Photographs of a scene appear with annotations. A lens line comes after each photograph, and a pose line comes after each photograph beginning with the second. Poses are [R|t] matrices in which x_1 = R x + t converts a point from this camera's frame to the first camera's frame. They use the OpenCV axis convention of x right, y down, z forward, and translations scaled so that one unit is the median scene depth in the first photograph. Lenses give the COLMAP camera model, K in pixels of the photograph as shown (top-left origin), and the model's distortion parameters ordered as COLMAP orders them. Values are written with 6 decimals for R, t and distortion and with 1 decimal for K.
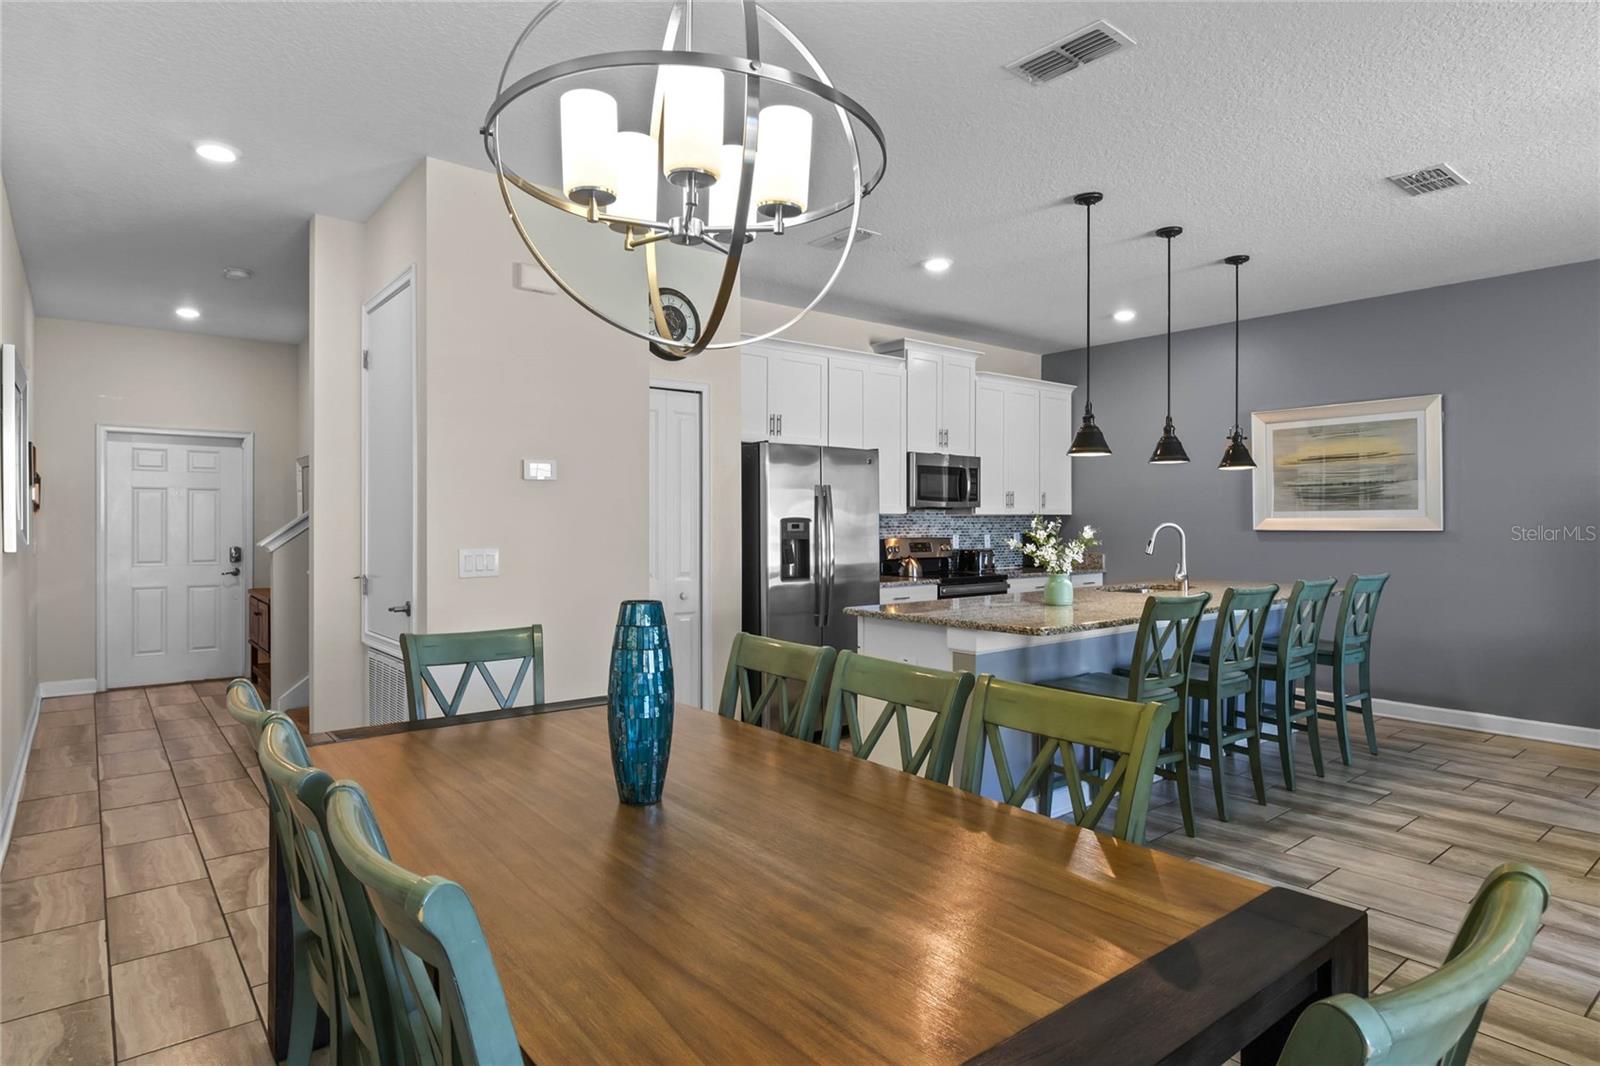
lens RADIAL K [[881.2, 0, 803.9], [0, 881.2, 519.3], [0, 0, 1]] dist [0.005314, 0.001003]
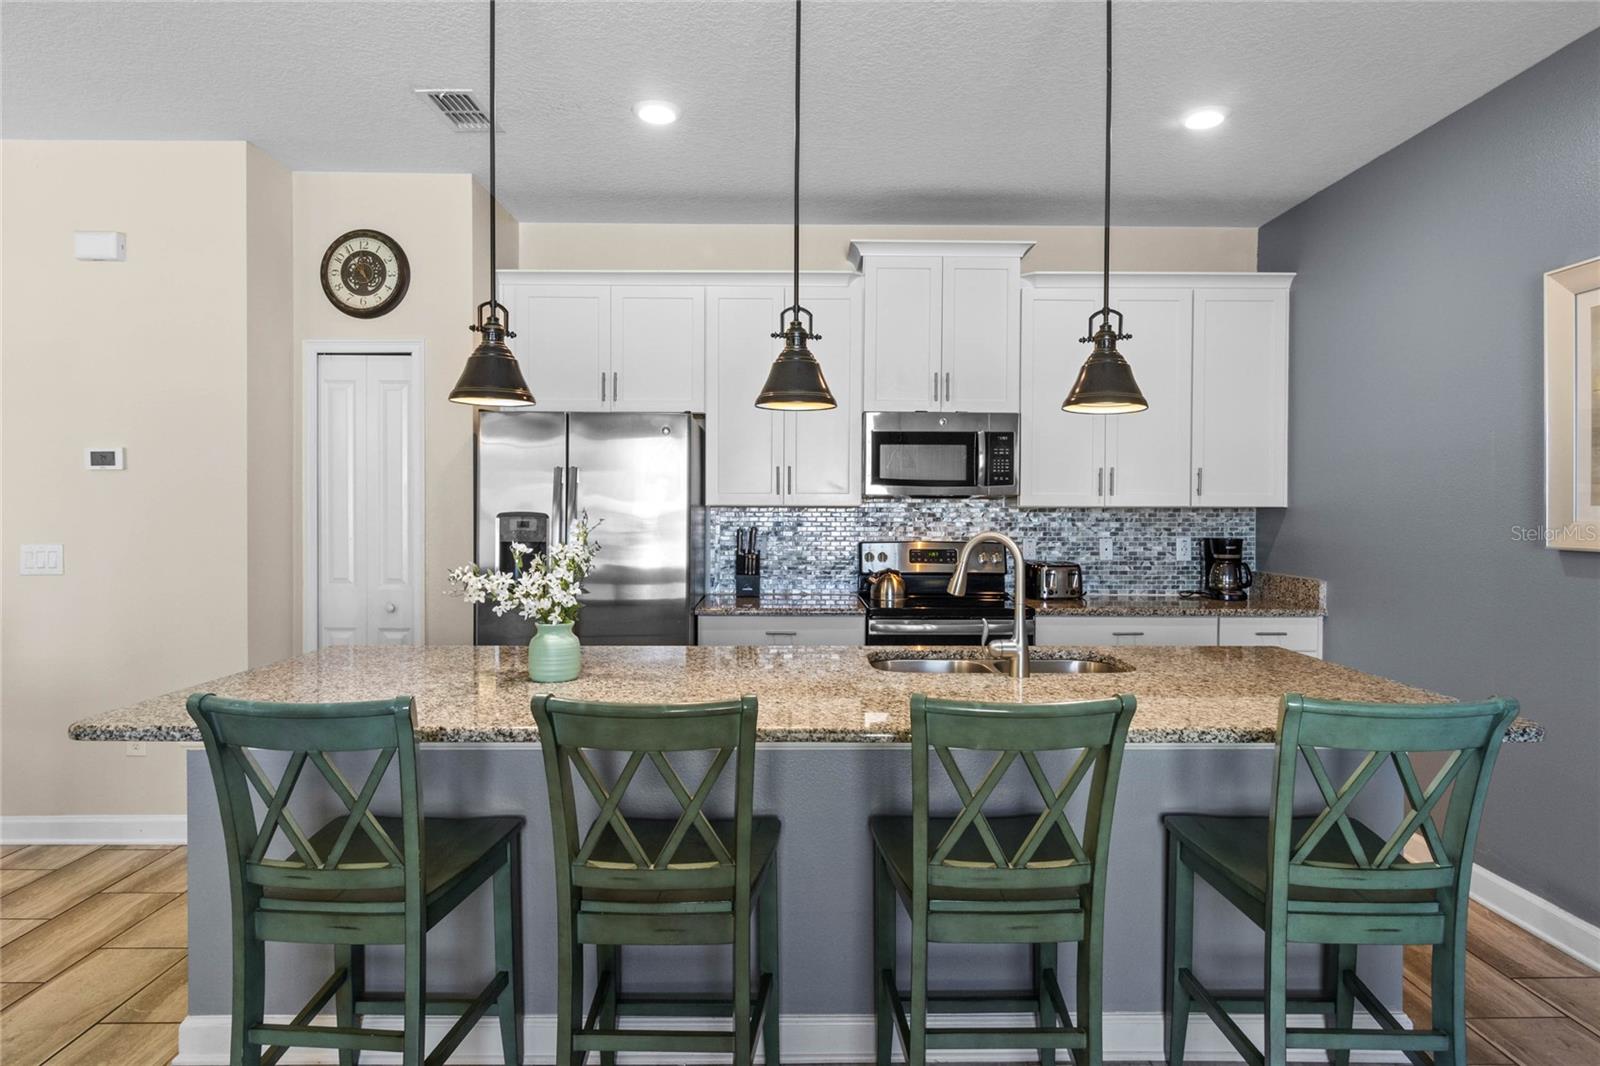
lens RADIAL K [[897.1, 0, 795.1], [0, 897.1, 526.2], [0, 0, 1]] dist [-0.000485, -0.000884]
pose [[0.781332, 0.021007, -0.623762, 0.496453], [-0.003959, 0.999580, 0.028705, -0.009954], [0.624103, -0.019958, 0.781087, 0.435484]]
